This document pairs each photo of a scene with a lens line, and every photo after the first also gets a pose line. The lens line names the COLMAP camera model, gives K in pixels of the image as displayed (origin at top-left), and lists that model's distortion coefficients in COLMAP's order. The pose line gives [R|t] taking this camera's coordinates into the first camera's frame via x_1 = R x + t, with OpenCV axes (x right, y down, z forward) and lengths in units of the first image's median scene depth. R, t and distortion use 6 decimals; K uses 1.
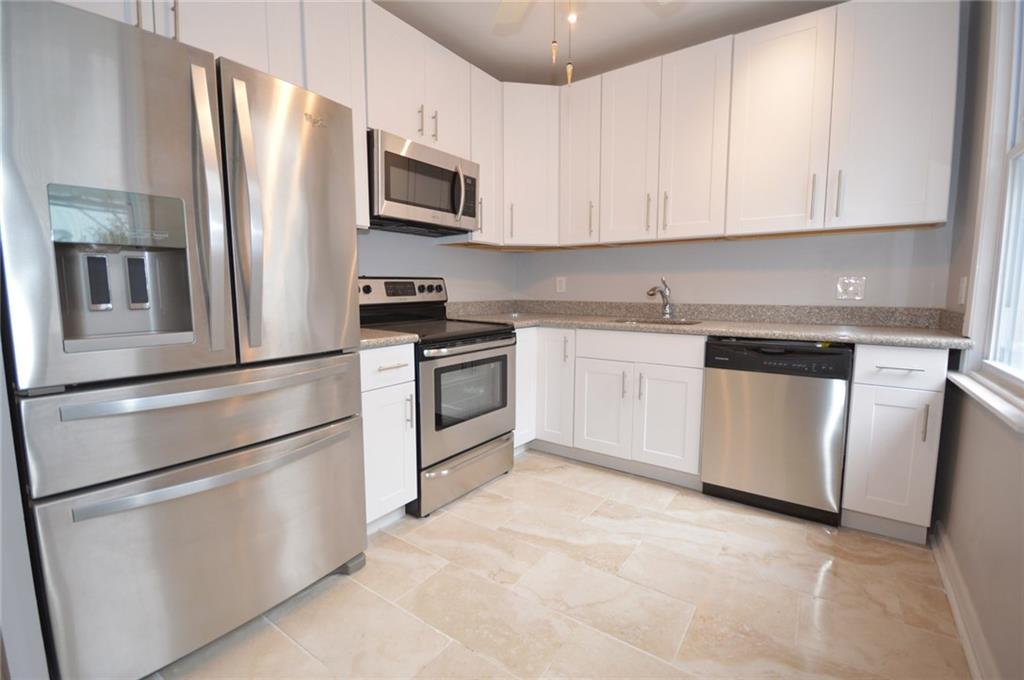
lens RADIAL K [[458.9, 0, 513.6], [0, 458.9, 337.5], [0, 0, 1]] dist [-0.005782, -0.005606]
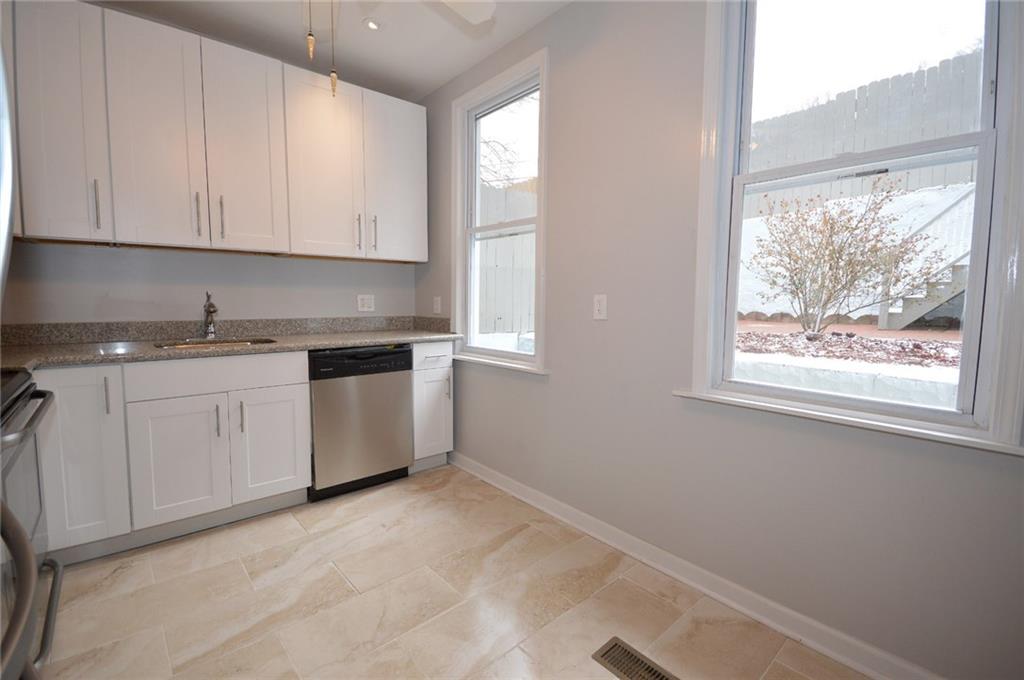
lens RADIAL K [[458.9, 0, 514.7], [0, 458.9, 339.4], [0, 0, 1]] dist [-0.005782, -0.005606]
pose [[0.206519, -0.081568, 0.975037, -0.505962], [0.096517, 0.993357, 0.062658, -0.049587], [-0.973671, 0.081167, 0.213020, 0.329865]]
